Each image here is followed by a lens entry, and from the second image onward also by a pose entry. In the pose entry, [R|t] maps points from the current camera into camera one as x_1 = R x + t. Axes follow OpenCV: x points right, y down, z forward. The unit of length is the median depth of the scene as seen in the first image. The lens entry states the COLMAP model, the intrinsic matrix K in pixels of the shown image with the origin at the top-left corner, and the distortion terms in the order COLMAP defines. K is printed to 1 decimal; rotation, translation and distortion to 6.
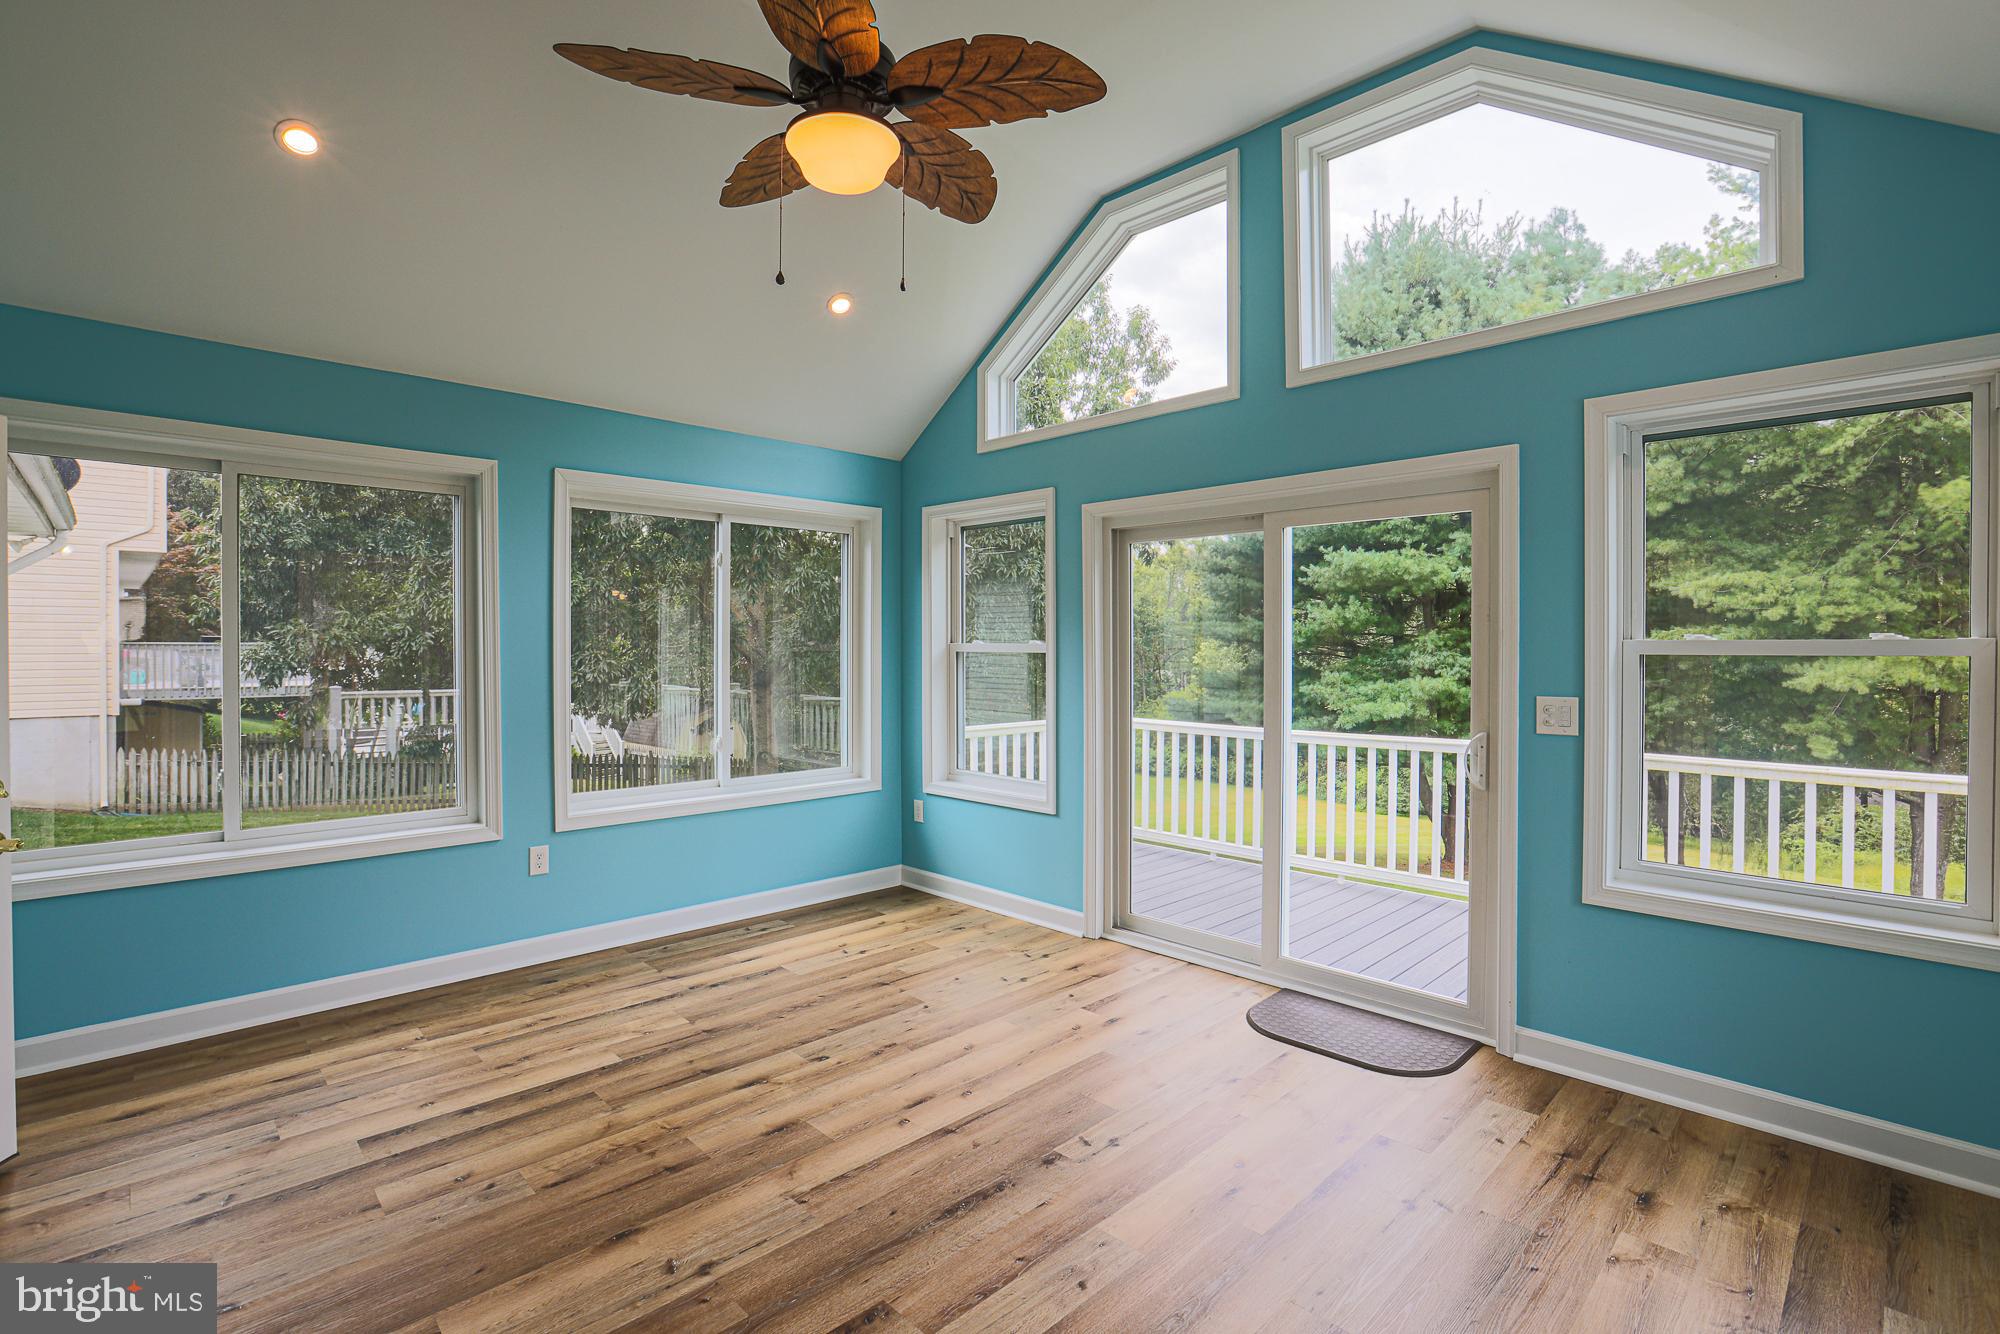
lens RADIAL K [[933.2, 0, 1008.1], [0, 933.2, 659.5], [0, 0, 1]] dist [-0.060988, 0.022179]
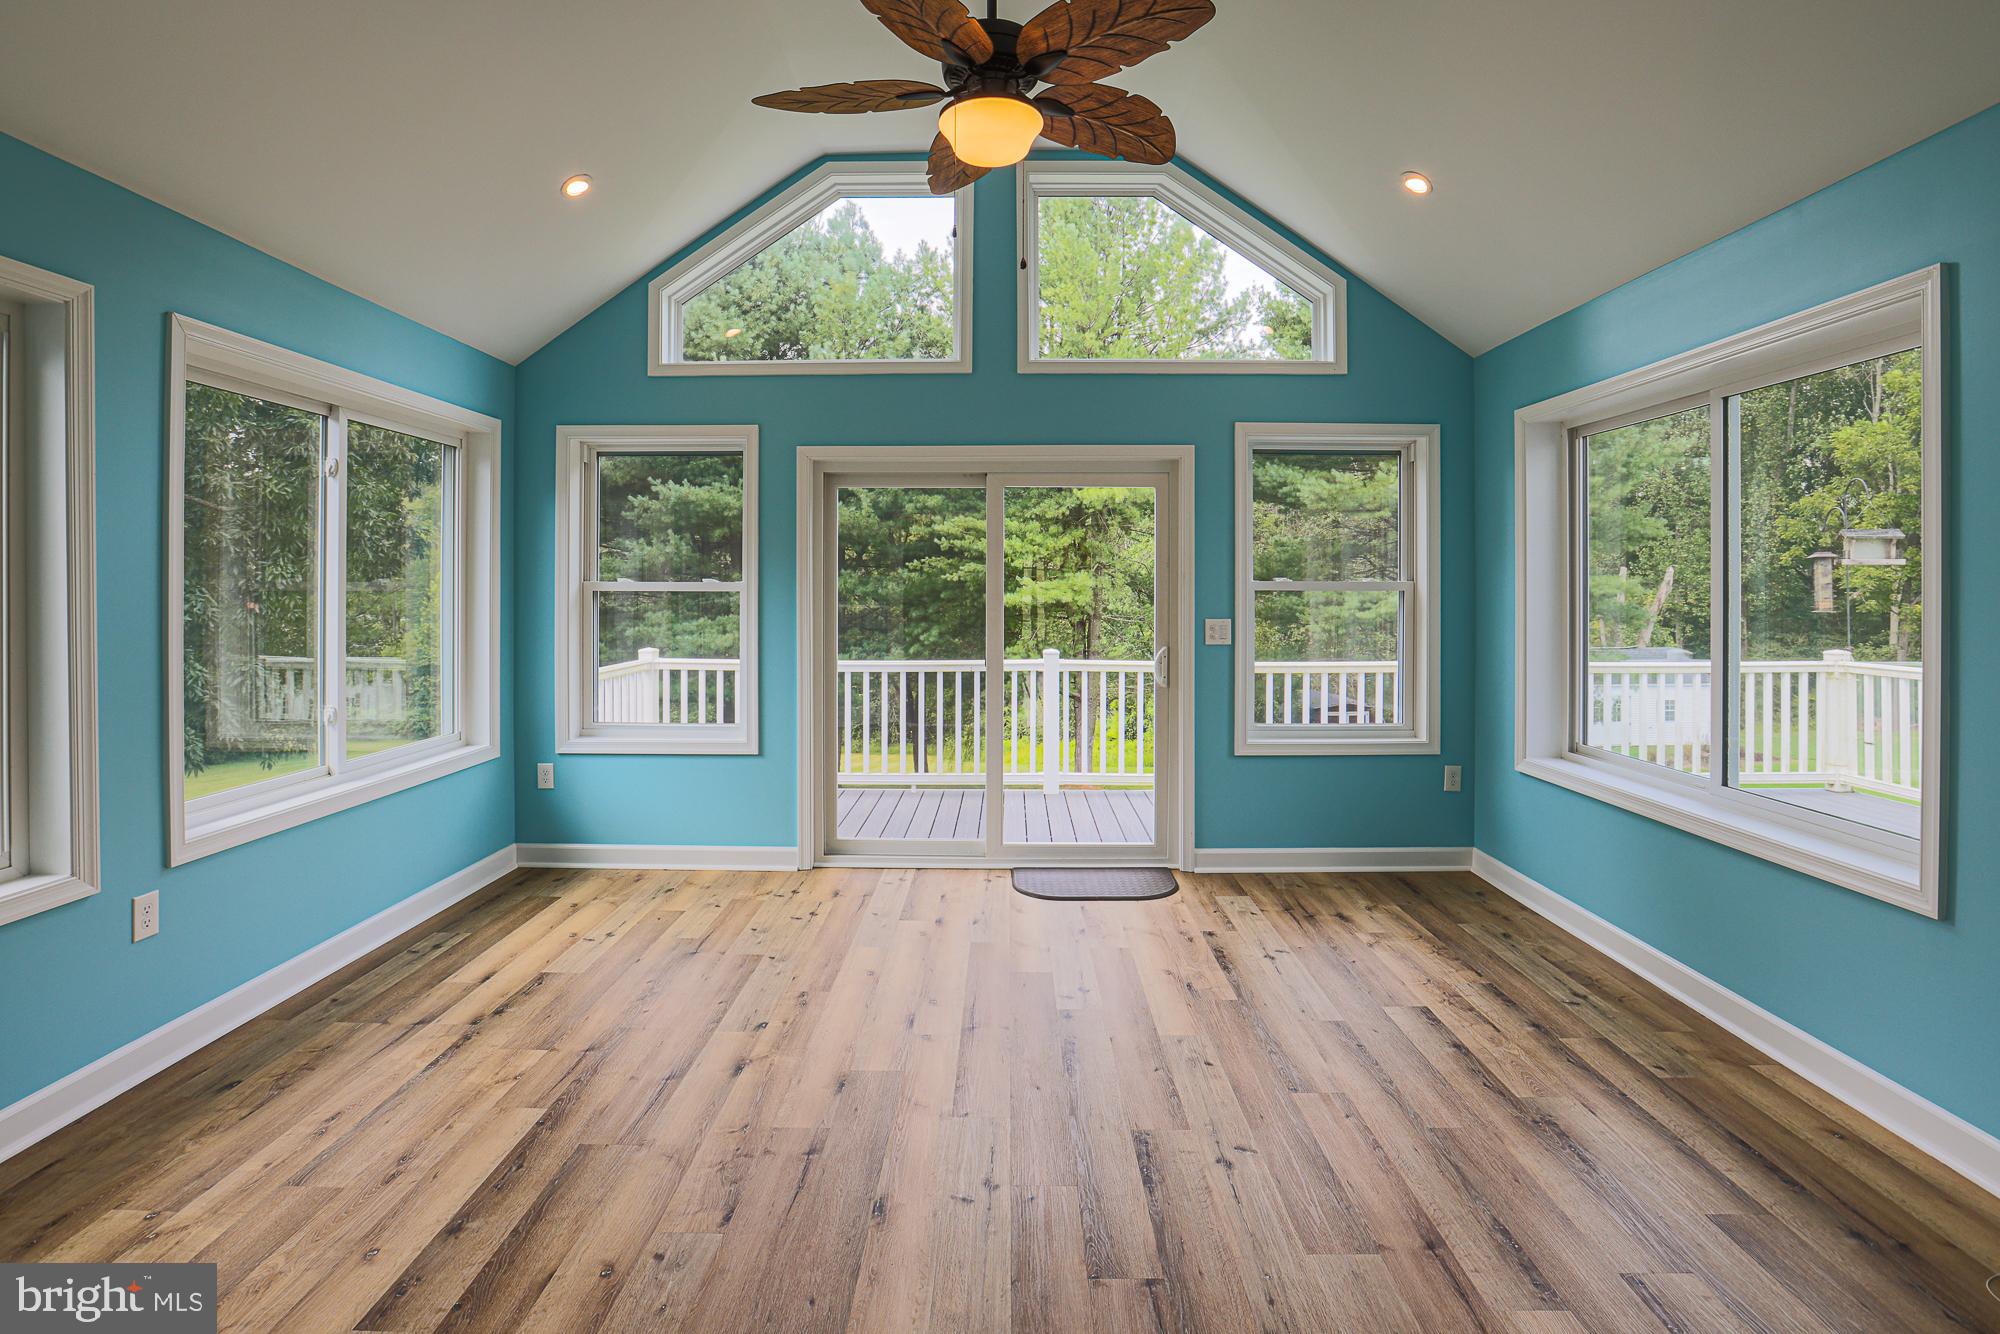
lens RADIAL K [[947.8, 0, 1011.1], [0, 947.8, 588.2], [0, 0, 1]] dist [-0.050796, 0.014947]
pose [[0.706750, -0.001470, 0.707462, -0.558016], [0.008672, 0.999941, -0.006585, -0.001971], [-0.707410, 0.010789, 0.706721, 0.116877]]
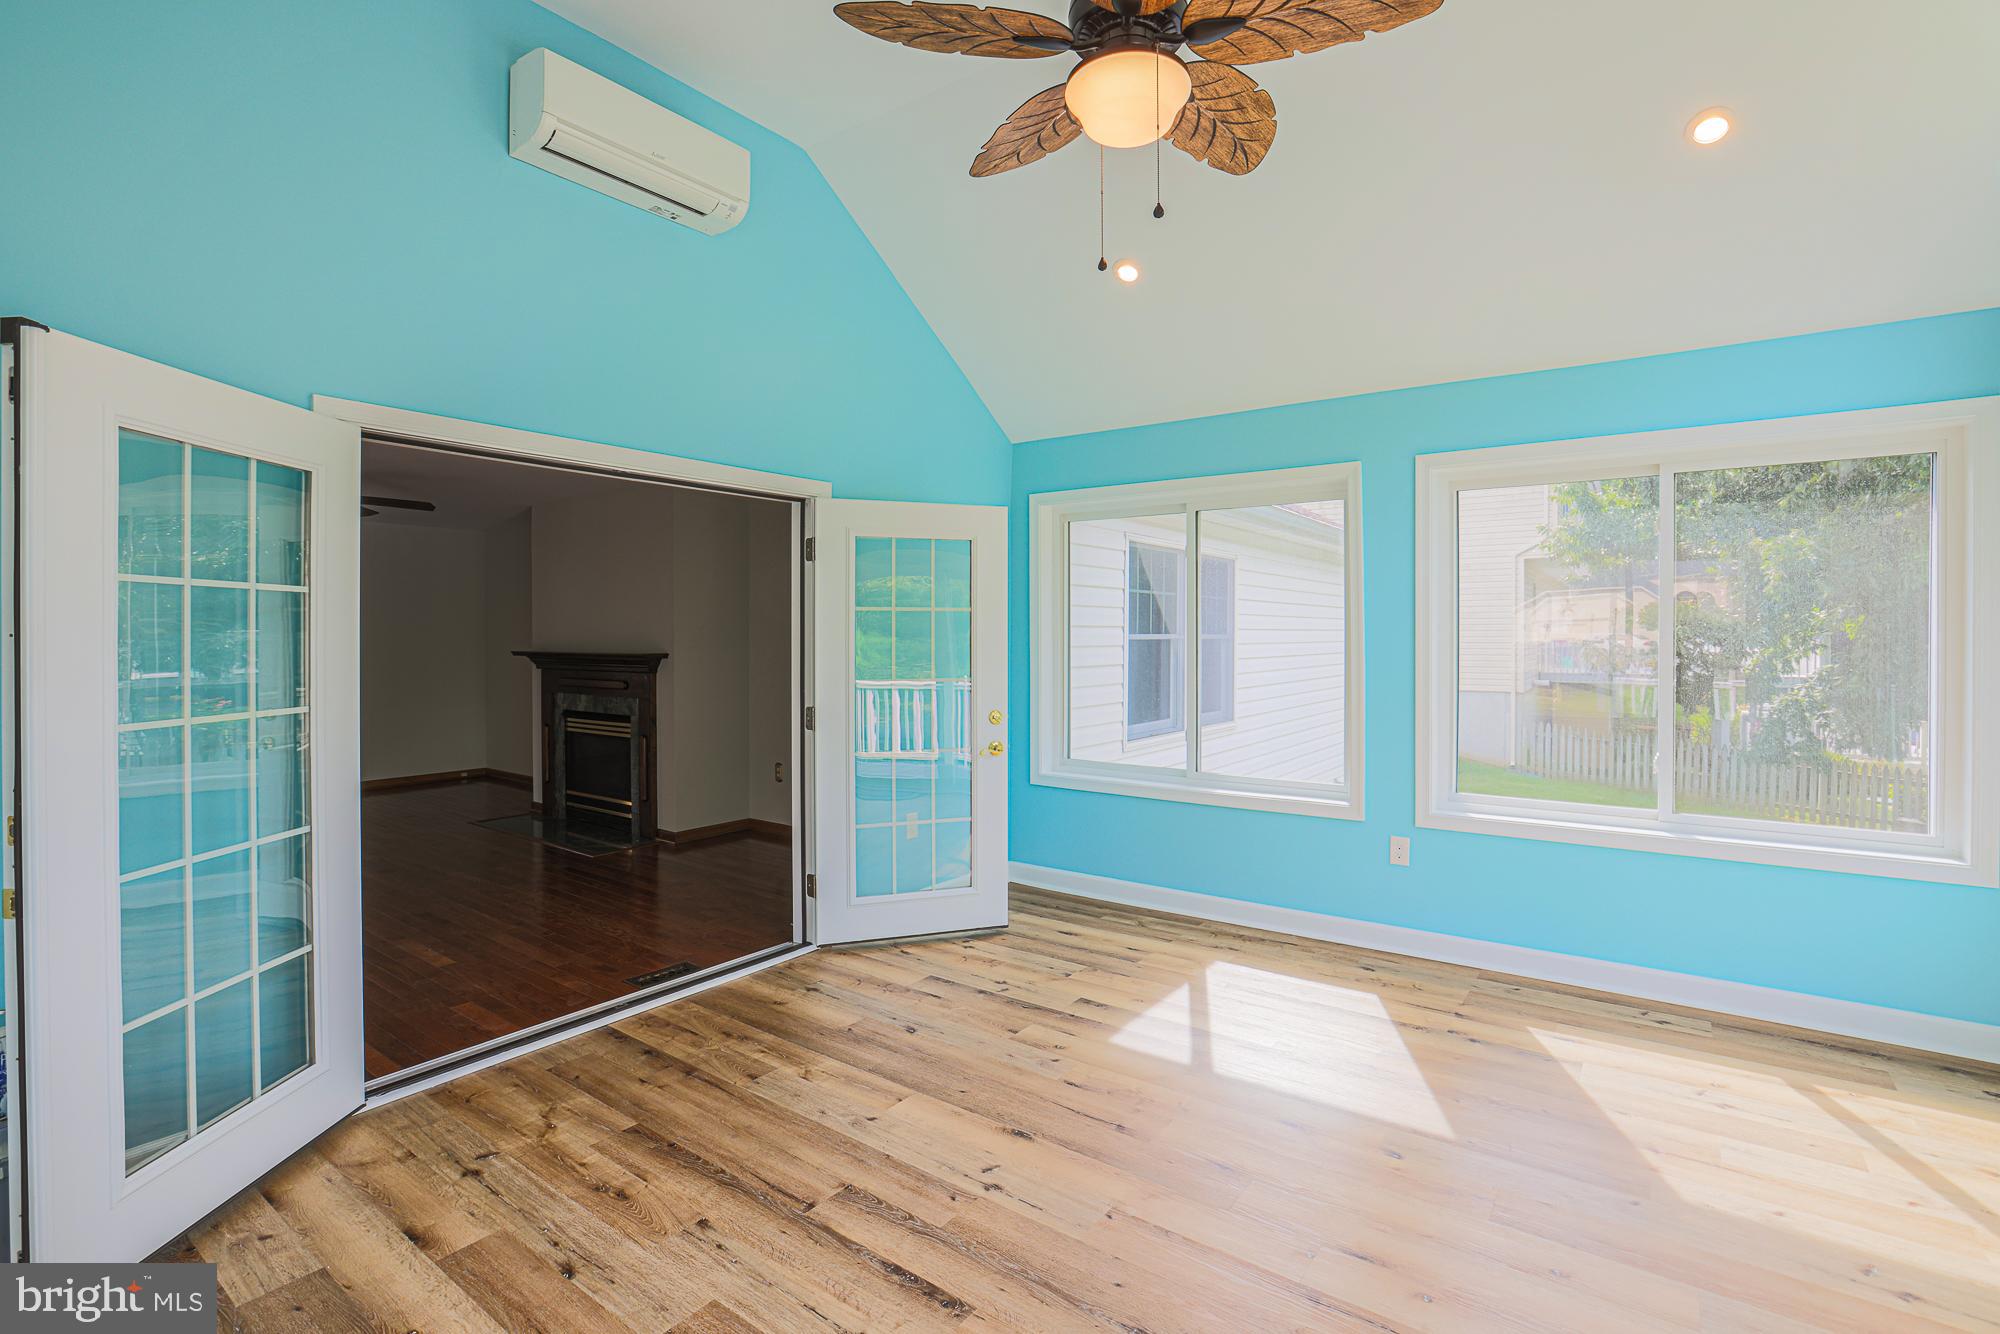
lens RADIAL K [[898.4, 0, 1009.6], [0, 898.4, 636.5], [0, 0, 1]] dist [-0.032168, 0.007494]
pose [[0.160031, -0.005416, -0.987097, 0.406312], [-0.007508, 0.999949, -0.006704, -0.007488], [0.987083, 0.008484, 0.159983, 0.437020]]
